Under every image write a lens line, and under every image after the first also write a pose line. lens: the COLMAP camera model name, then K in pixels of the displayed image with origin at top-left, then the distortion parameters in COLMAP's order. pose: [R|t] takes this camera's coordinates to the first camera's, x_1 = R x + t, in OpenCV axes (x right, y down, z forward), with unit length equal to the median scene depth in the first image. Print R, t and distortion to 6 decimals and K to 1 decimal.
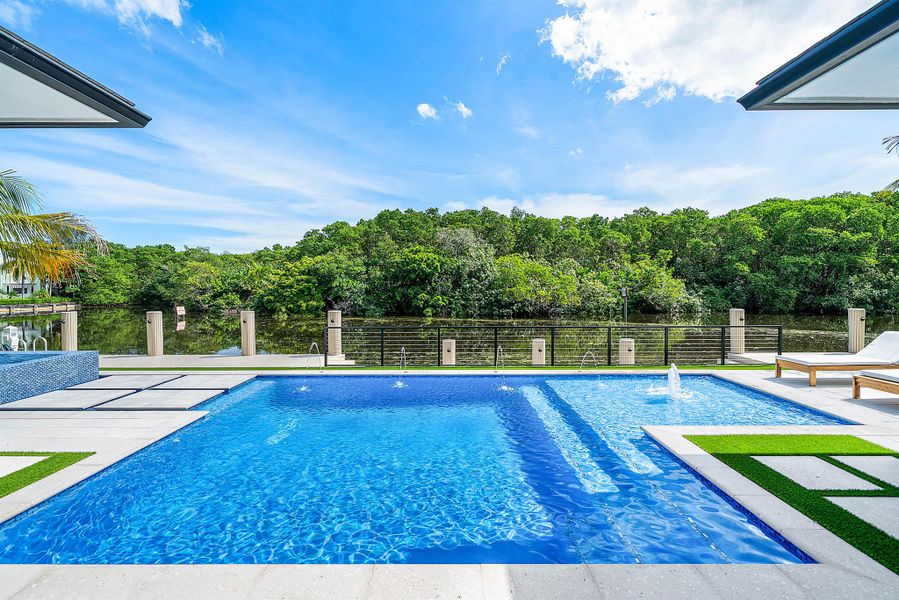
lens RADIAL K [[401.0, 0, 451.5], [0, 401.0, 291.8], [0, 0, 1]] dist [0.005398, -0.000370]
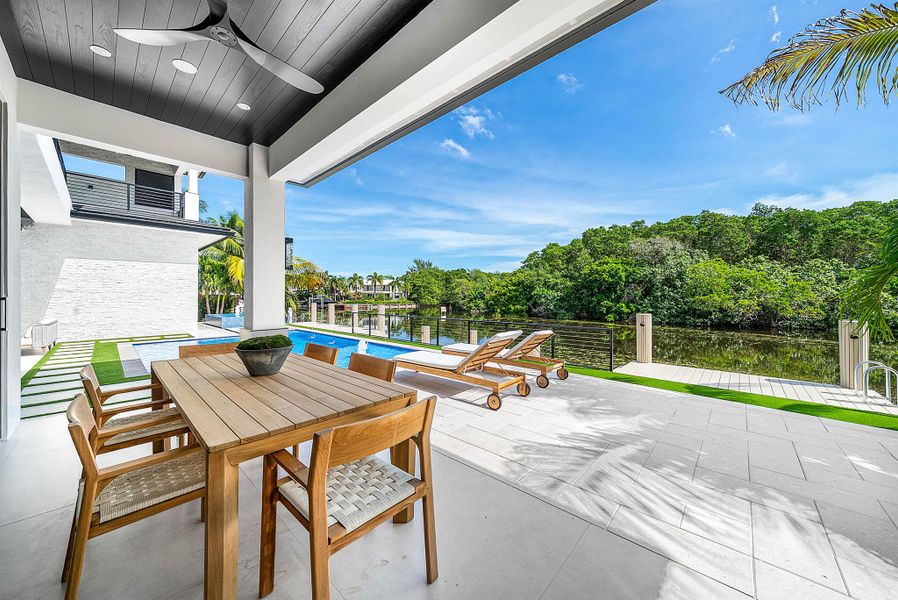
lens RADIAL K [[315.9, 0, 447.2], [0, 315.9, 296.8], [0, 0, 1]] dist [0.002529, 0.000022]
pose [[0.730928, 0.005576, -0.682432, 0.179685], [-0.017016, 0.999805, -0.010056, 0.008721], [0.682242, 0.018962, 0.730880, 0.062354]]
